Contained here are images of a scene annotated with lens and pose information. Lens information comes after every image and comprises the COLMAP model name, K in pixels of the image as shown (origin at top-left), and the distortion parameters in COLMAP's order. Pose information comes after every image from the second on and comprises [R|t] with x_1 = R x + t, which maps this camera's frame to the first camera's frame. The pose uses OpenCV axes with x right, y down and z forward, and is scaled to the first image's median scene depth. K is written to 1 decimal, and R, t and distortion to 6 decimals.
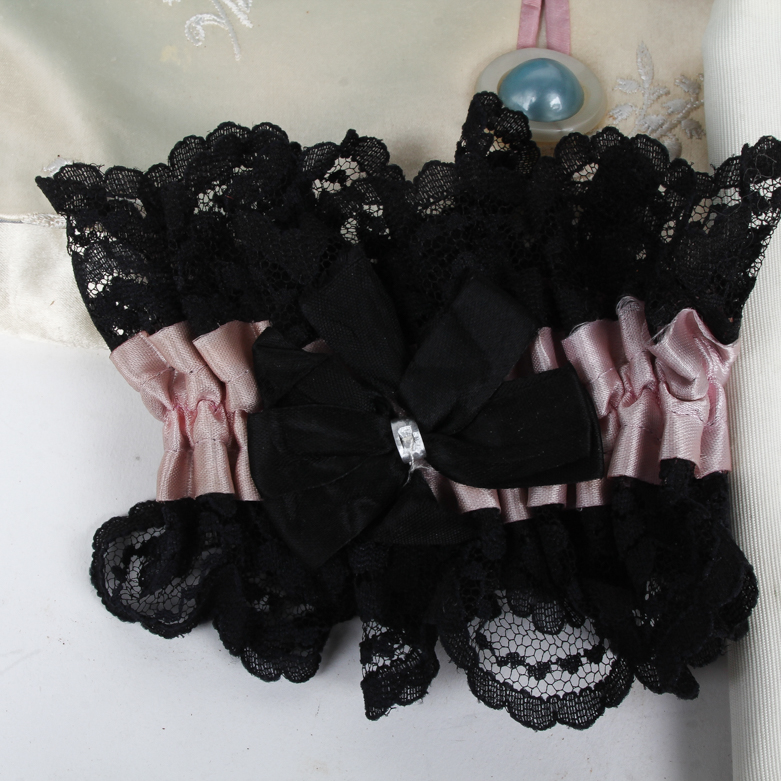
lens RADIAL K [[1312.4, 0, 390.5], [0, 1312.4, 390.5], [0, 0, 1]] dist [-0.103141, 0.029251]
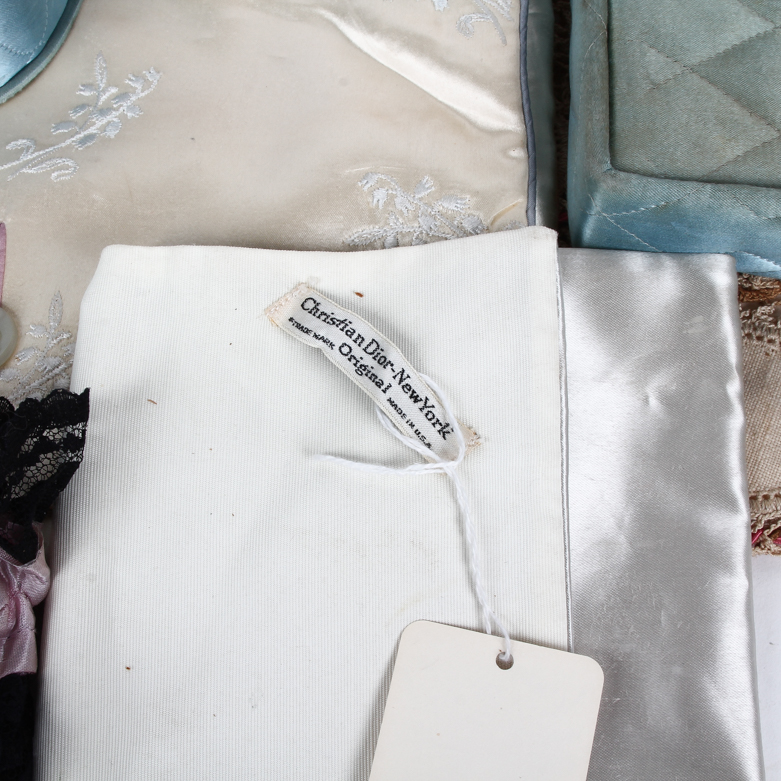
lens RADIAL K [[1312.4, 0, 390.5], [0, 1312.4, 390.5], [0, 0, 1]] dist [-0.103141, 0.029251]
pose [[0.999811, -0.019441, -0.000223, 0.586696], [0.019334, 0.995372, -0.094128, -0.075303], [0.002052, 0.094106, 0.995560, -0.192553]]
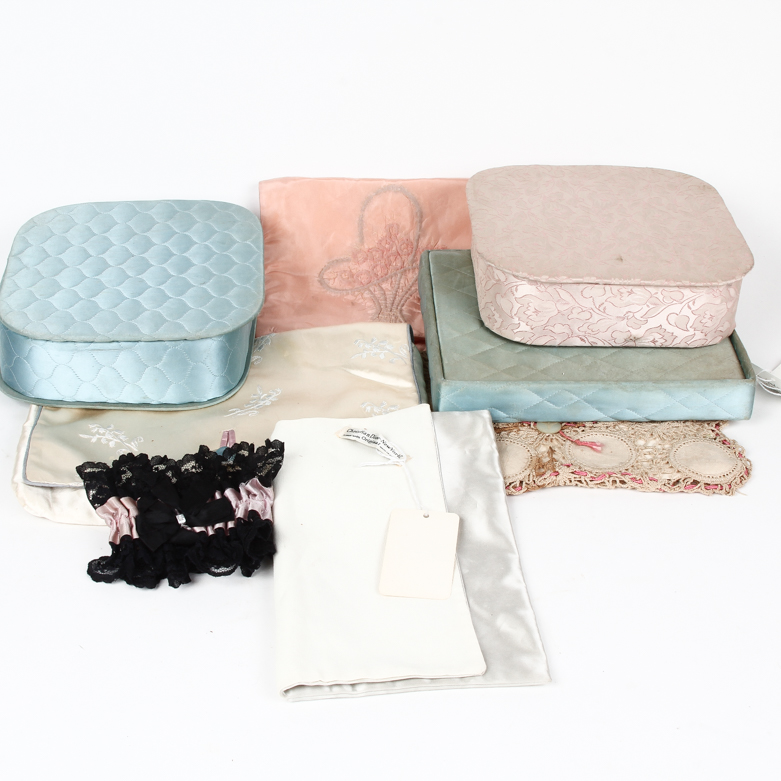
lens RADIAL K [[1312.4, 0, 390.5], [0, 1312.4, 390.5], [0, 0, 1]] dist [-0.103141, 0.029251]
pose [[0.992484, -0.056843, 0.108369, 0.214324], [0.109917, 0.803347, -0.585280, 1.900115], [-0.053789, 0.592793, 0.803557, -2.095617]]
